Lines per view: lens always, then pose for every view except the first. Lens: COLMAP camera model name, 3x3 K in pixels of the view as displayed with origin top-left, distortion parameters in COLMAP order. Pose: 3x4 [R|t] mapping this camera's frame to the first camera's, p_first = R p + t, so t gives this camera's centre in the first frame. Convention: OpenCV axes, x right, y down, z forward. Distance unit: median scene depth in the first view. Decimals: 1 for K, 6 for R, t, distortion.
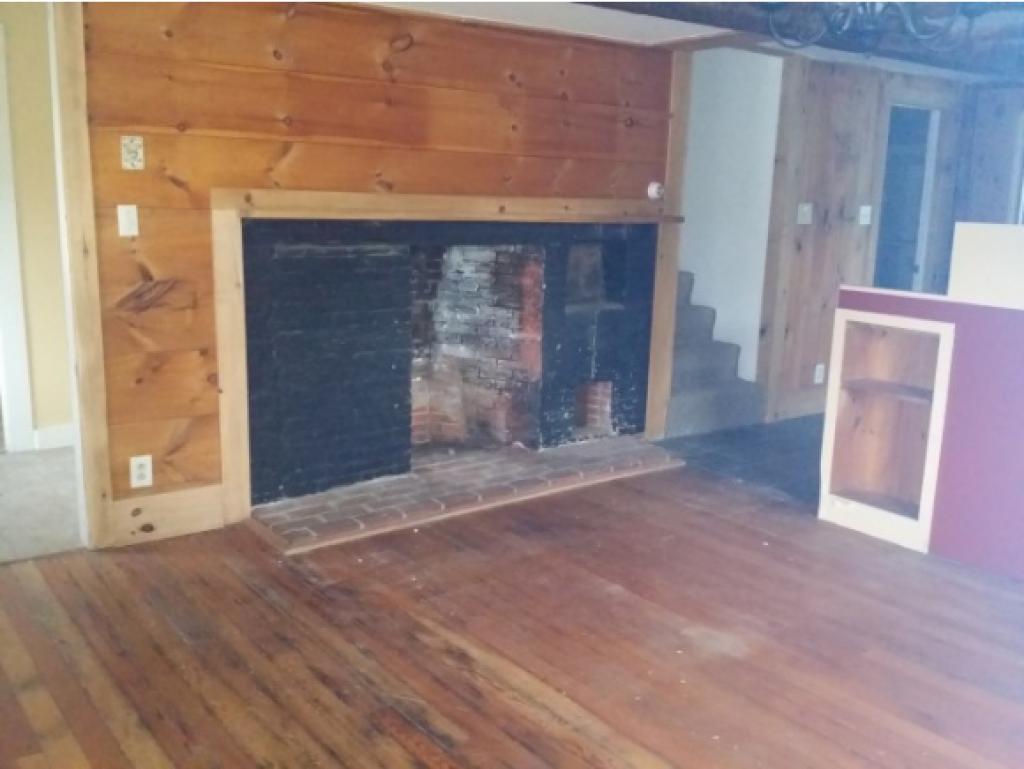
lens RADIAL K [[942.5, 0, 511.0], [0, 942.5, 383.2], [0, 0, 1]] dist [0.136309, -0.303933]
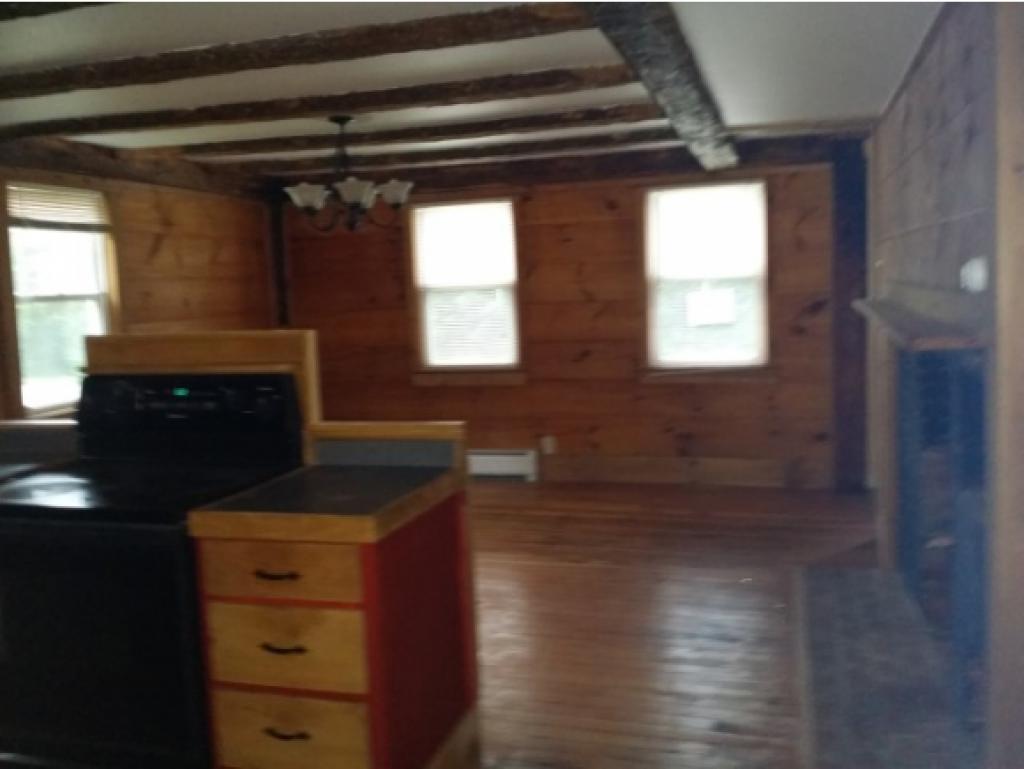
lens RADIAL K [[942.5, 0, 511.0], [0, 942.5, 383.2], [0, 0, 1]] dist [0.136309, -0.303933]
pose [[-0.801838, 0.079024, -0.592294, 0.621382], [-0.094392, 0.962020, 0.256139, -0.268275], [0.590040, 0.261290, -0.763925, 1.318207]]
